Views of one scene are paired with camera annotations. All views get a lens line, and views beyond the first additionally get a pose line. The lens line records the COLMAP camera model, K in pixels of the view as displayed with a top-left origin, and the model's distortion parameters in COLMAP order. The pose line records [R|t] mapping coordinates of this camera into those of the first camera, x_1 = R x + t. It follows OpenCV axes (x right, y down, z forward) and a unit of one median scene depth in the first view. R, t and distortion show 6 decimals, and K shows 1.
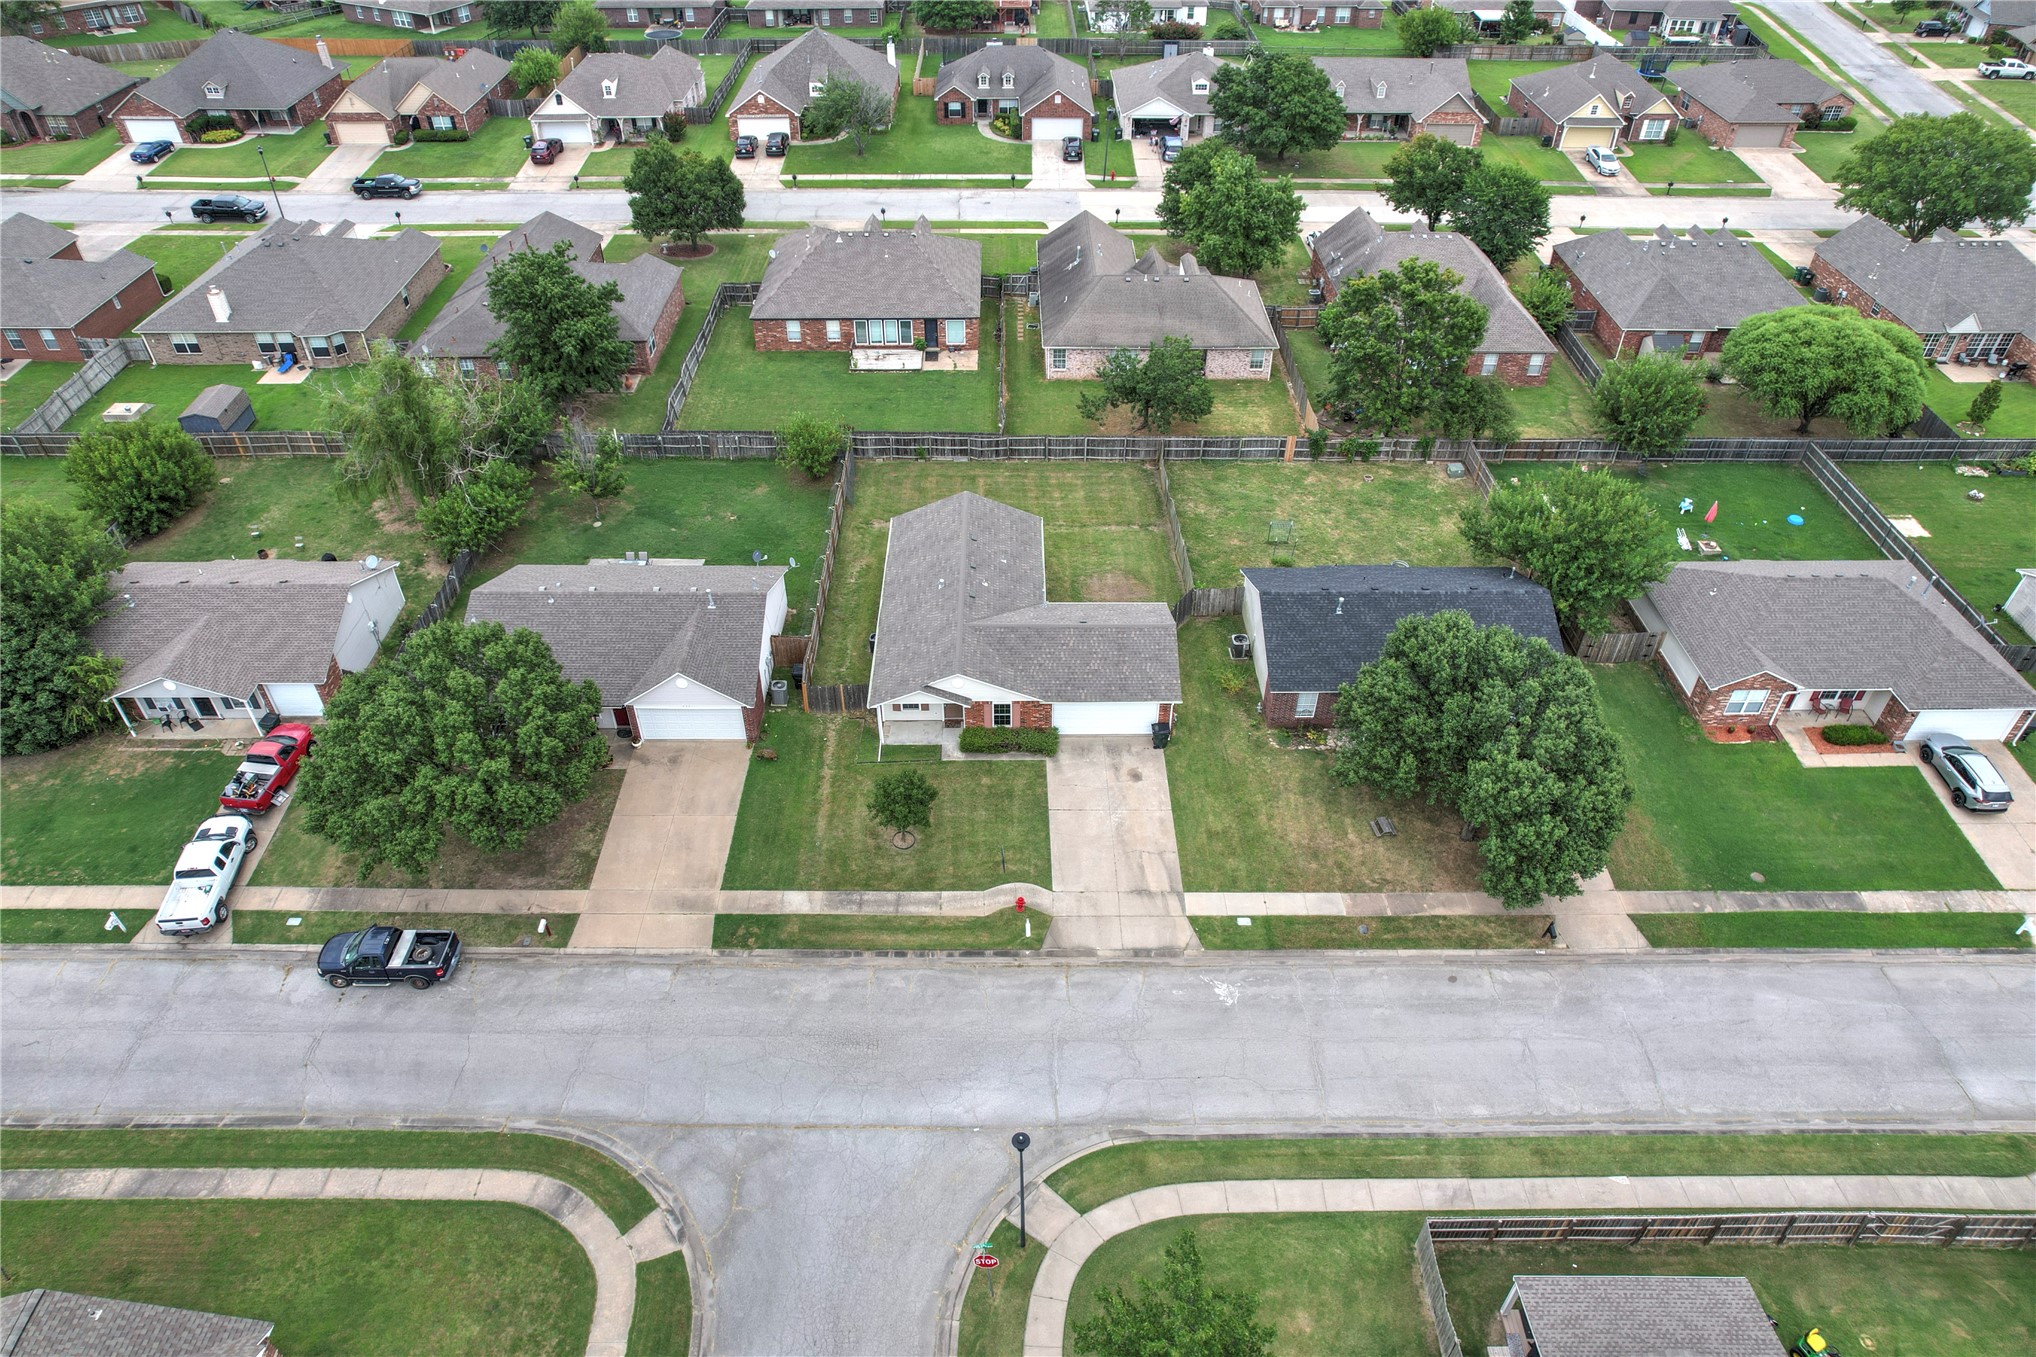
lens RADIAL K [[1300.3, 0, 1018.0], [0, 1300.3, 678.5], [0, 0, 1]] dist [-0.081750, 0.069769]
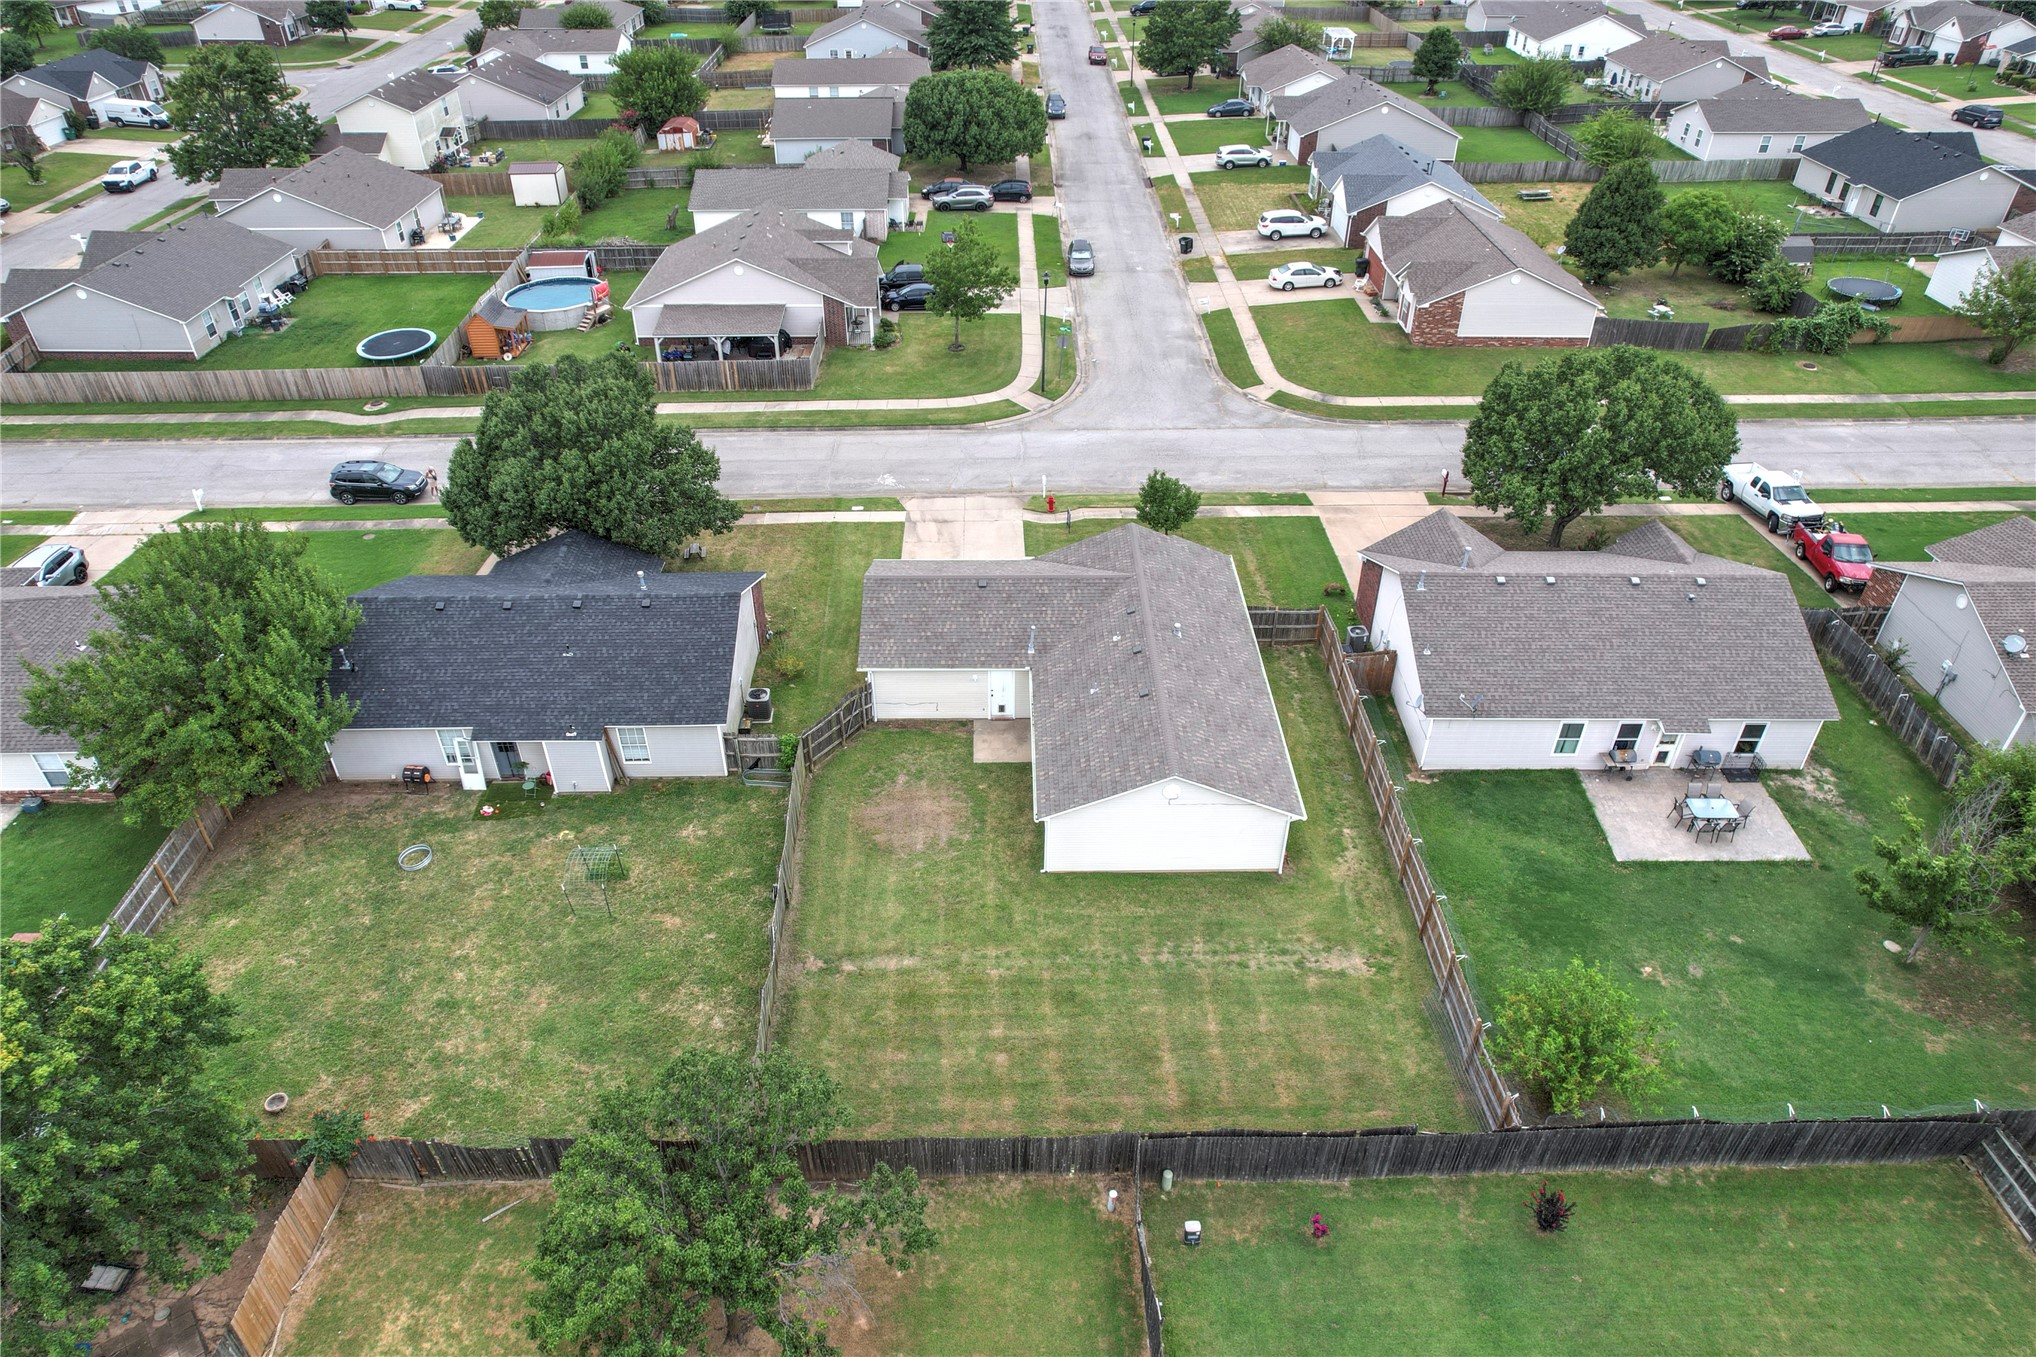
lens RADIAL K [[1300.3, 0, 1018.0], [0, 1300.3, 678.5], [0, 0, 1]] dist [-0.081750, 0.069769]
pose [[-0.999993, 0.001543, -0.003511, 0.032656], [-0.002999, 0.256111, 0.966643, -0.837013], [0.002391, 0.966646, -0.256104, 1.344501]]
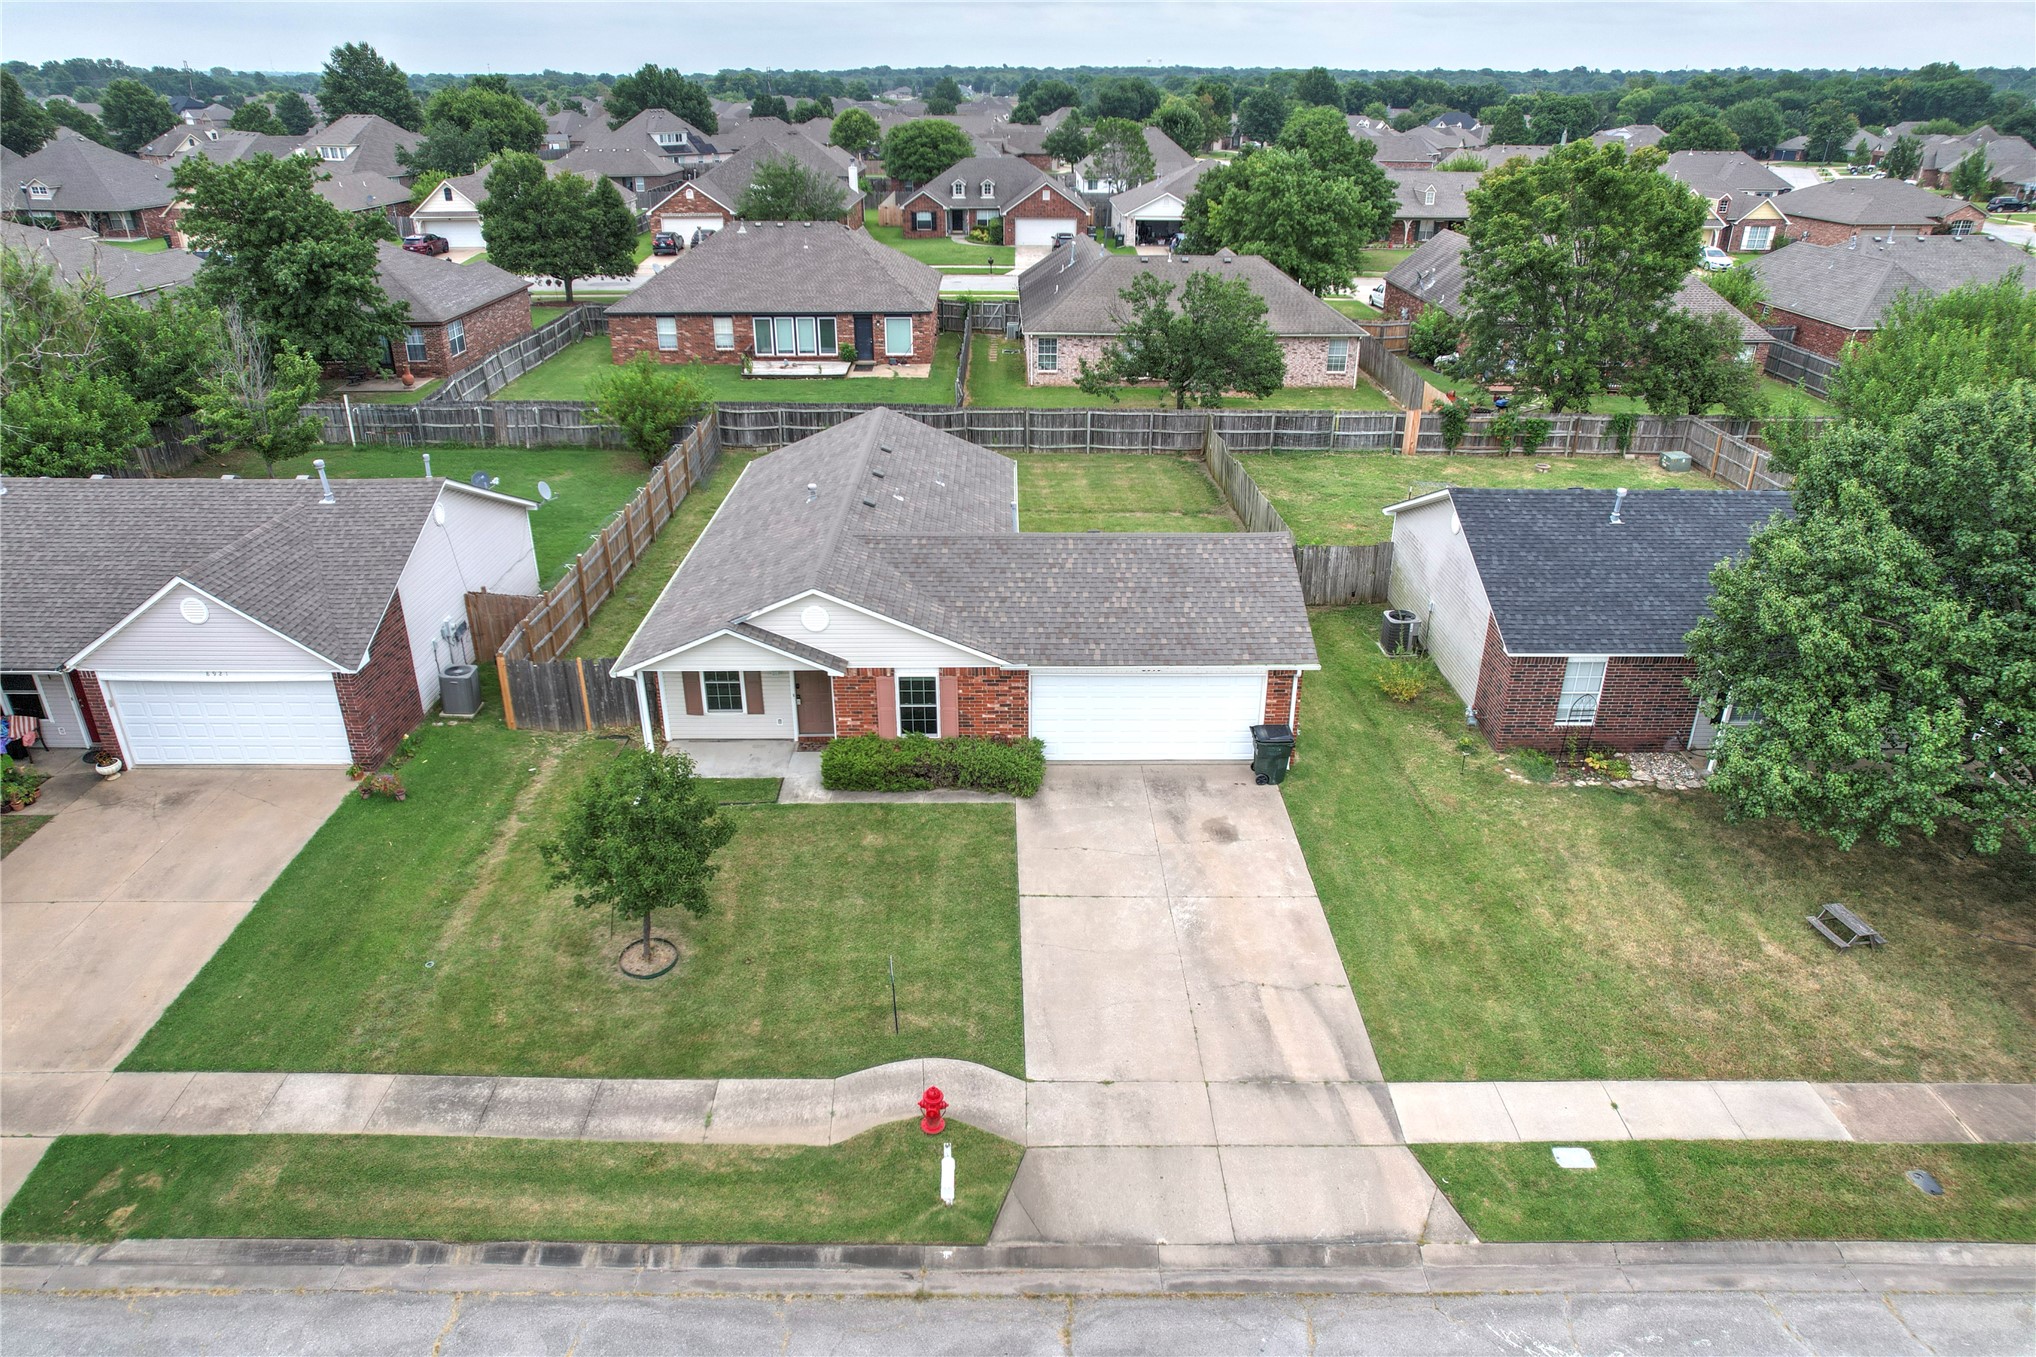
lens RADIAL K [[1300.3, 0, 1018.0], [0, 1300.3, 678.5], [0, 0, 1]] dist [-0.081750, 0.069769]
pose [[0.999995, 0.000422, 0.003250, 0.022010], [0.000419, 0.967016, -0.254716, 0.139462], [-0.003250, 0.254716, 0.967011, 0.589846]]
